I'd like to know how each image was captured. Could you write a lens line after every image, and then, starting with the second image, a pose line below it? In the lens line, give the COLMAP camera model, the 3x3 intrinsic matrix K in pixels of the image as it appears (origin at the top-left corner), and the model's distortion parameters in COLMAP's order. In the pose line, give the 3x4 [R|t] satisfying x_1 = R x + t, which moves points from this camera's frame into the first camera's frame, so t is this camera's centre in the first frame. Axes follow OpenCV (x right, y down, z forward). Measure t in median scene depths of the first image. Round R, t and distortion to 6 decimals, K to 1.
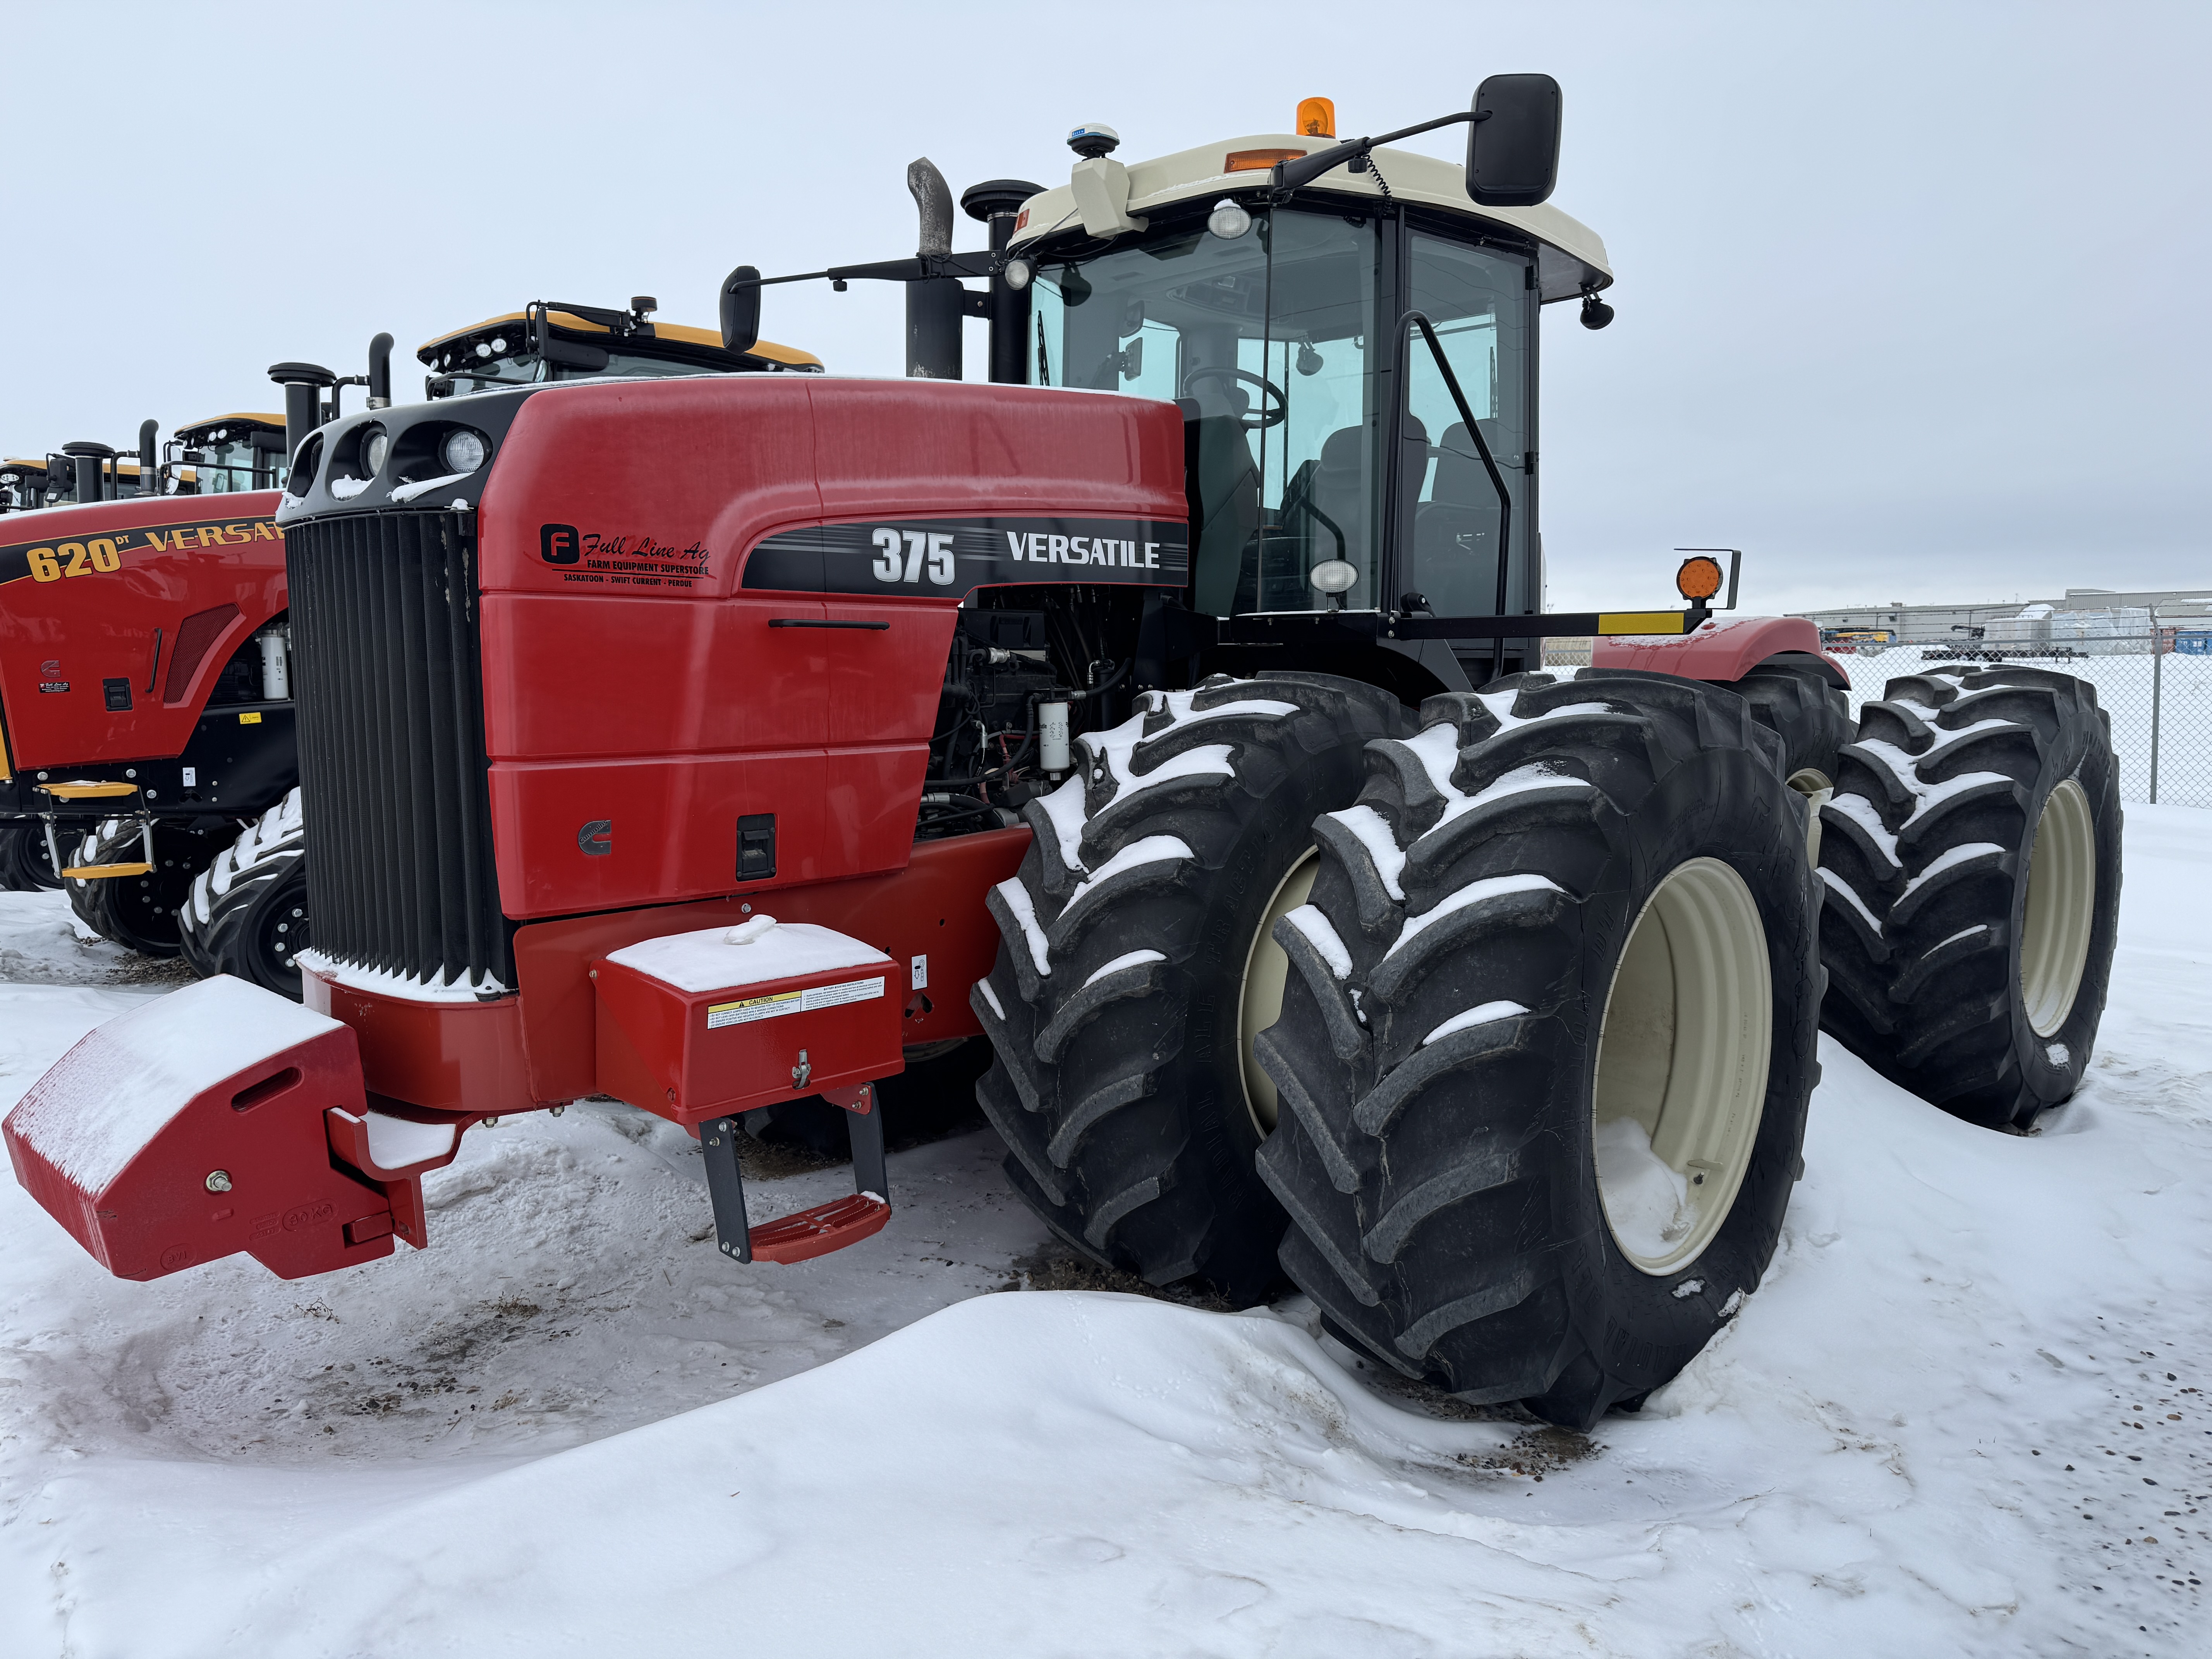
lens RADIAL K [[1558.7, 0, 1120.4], [0, 1558.7, 838.9], [0, 0, 1]] dist [0.040039, -0.031082]
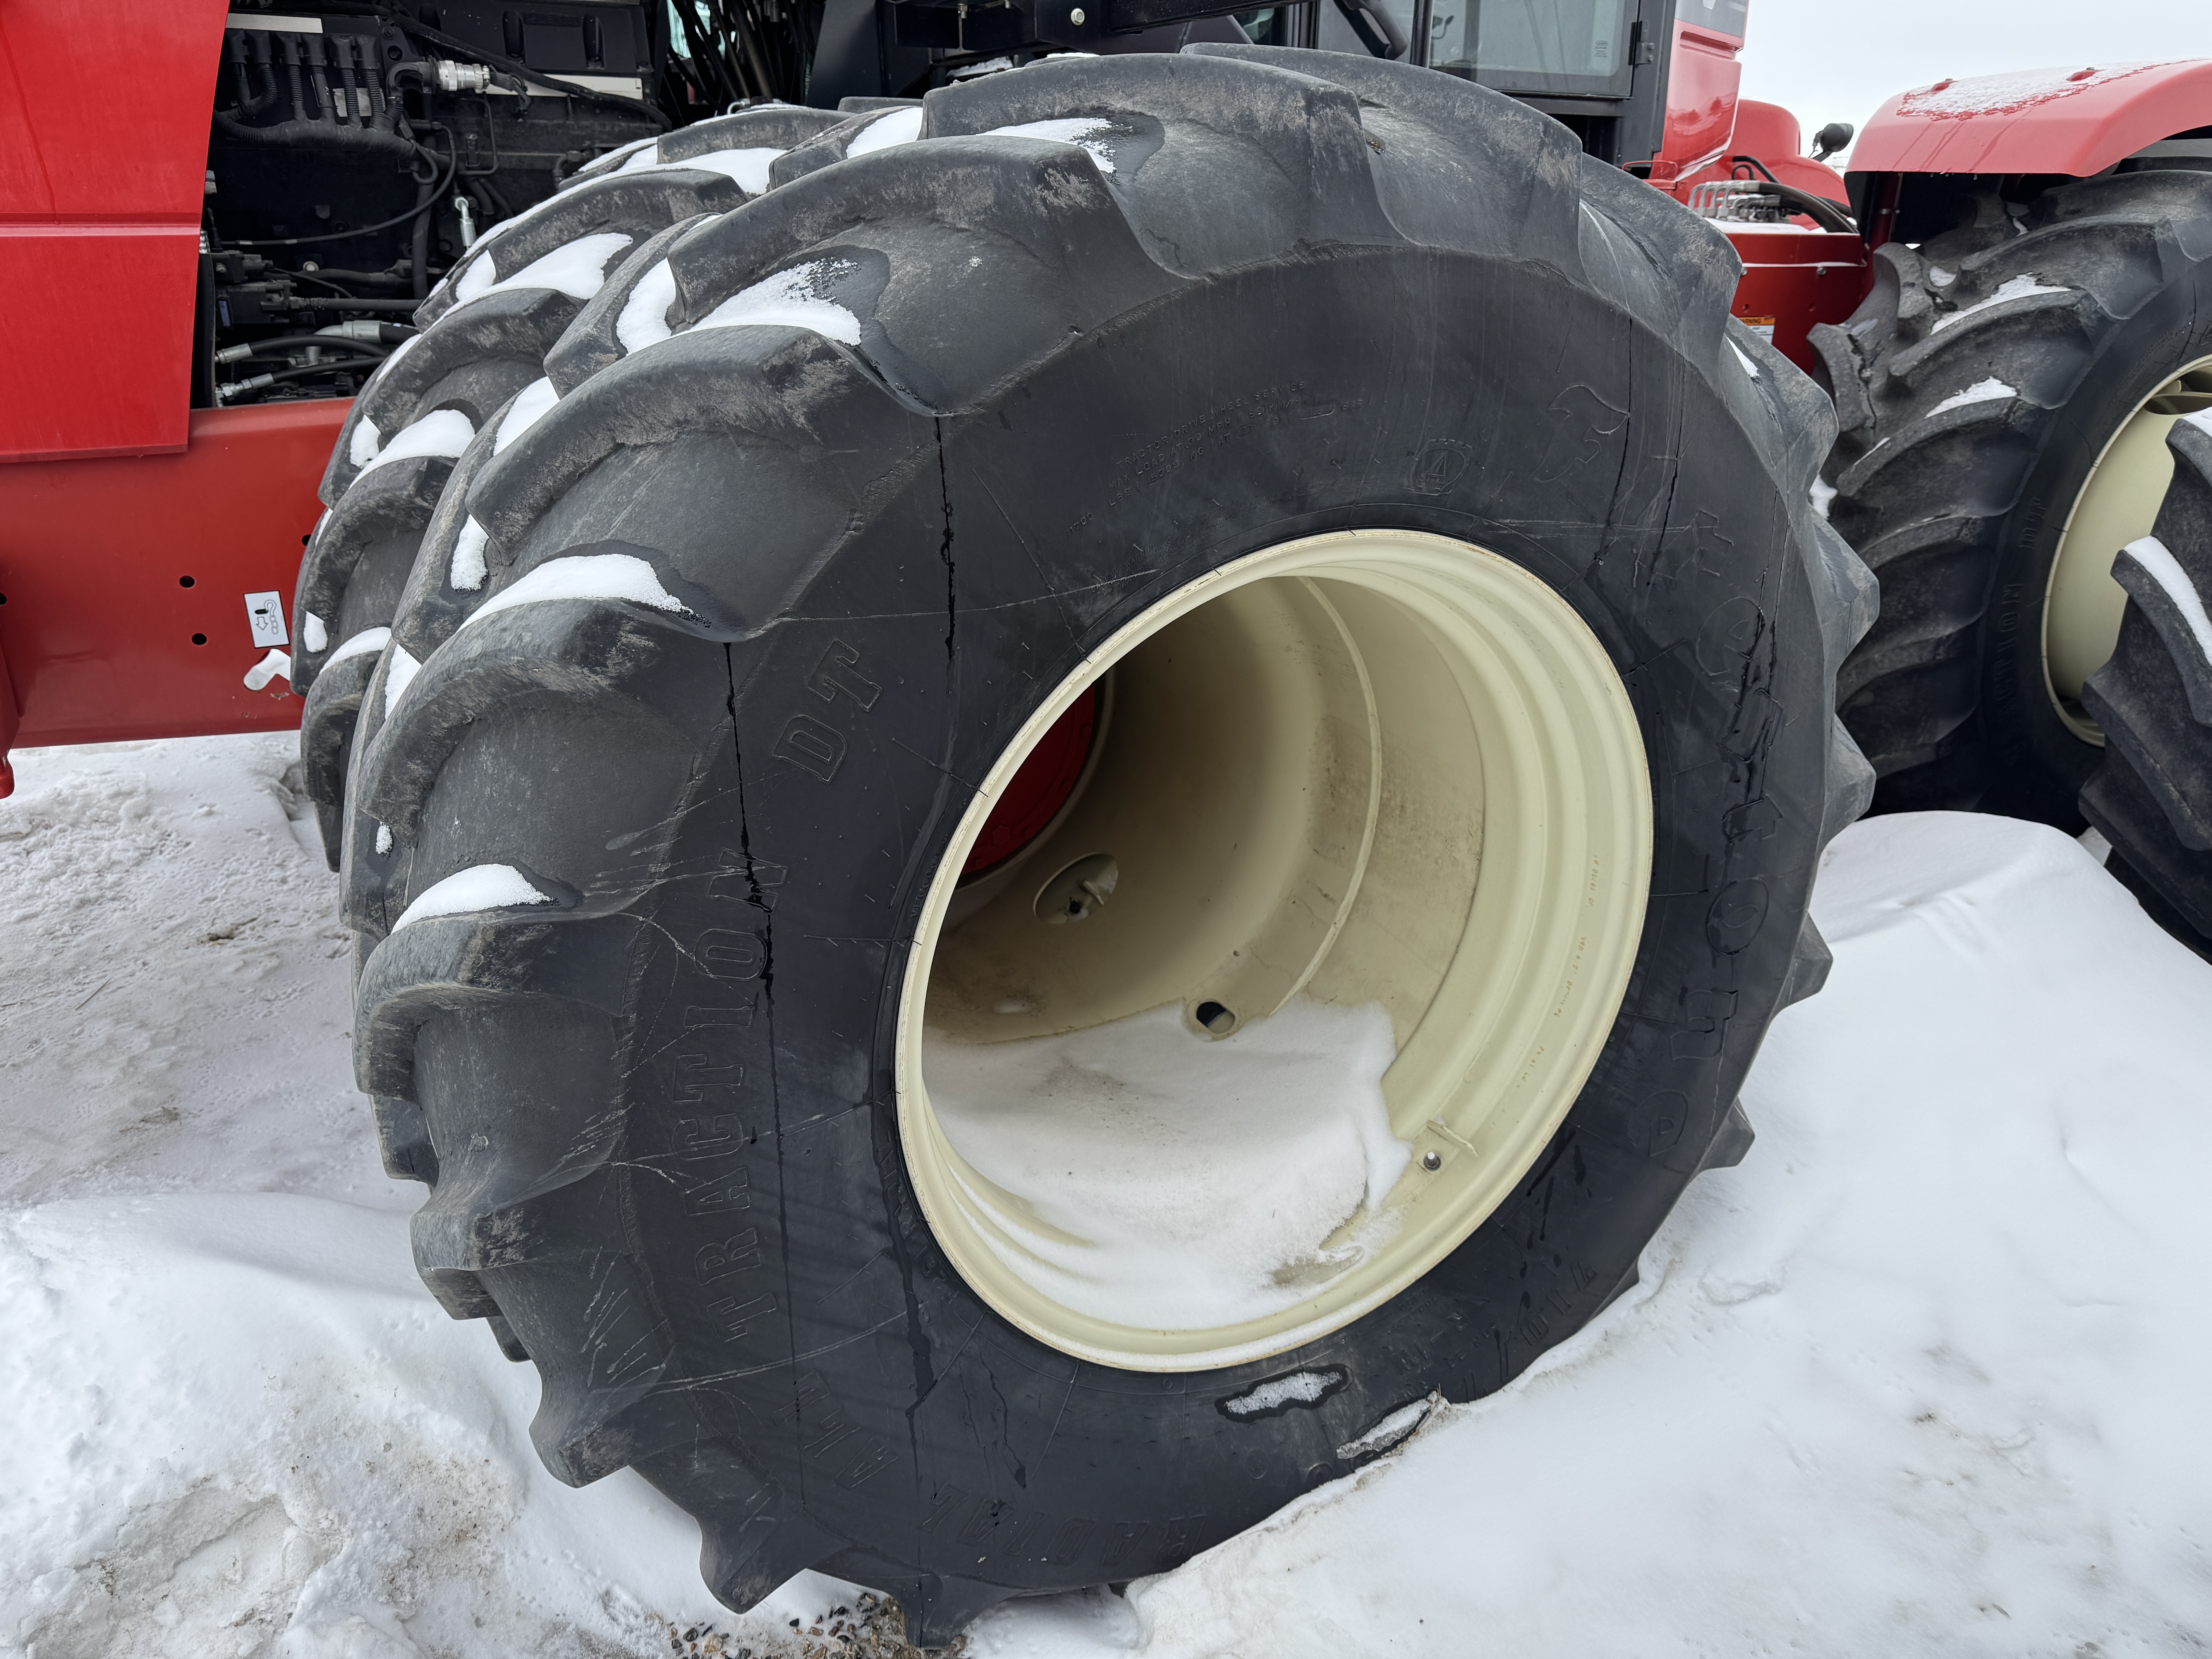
lens RADIAL K [[1558.7, 0, 1111.3], [0, 1558.7, 837.9], [0, 0, 1]] dist [0.040039, -0.031082]
pose [[0.948117, 0.128007, -0.291012, 0.401379], [-0.045888, 0.960875, 0.273154, -0.018161], [0.314592, -0.245628, 0.916896, 0.524318]]
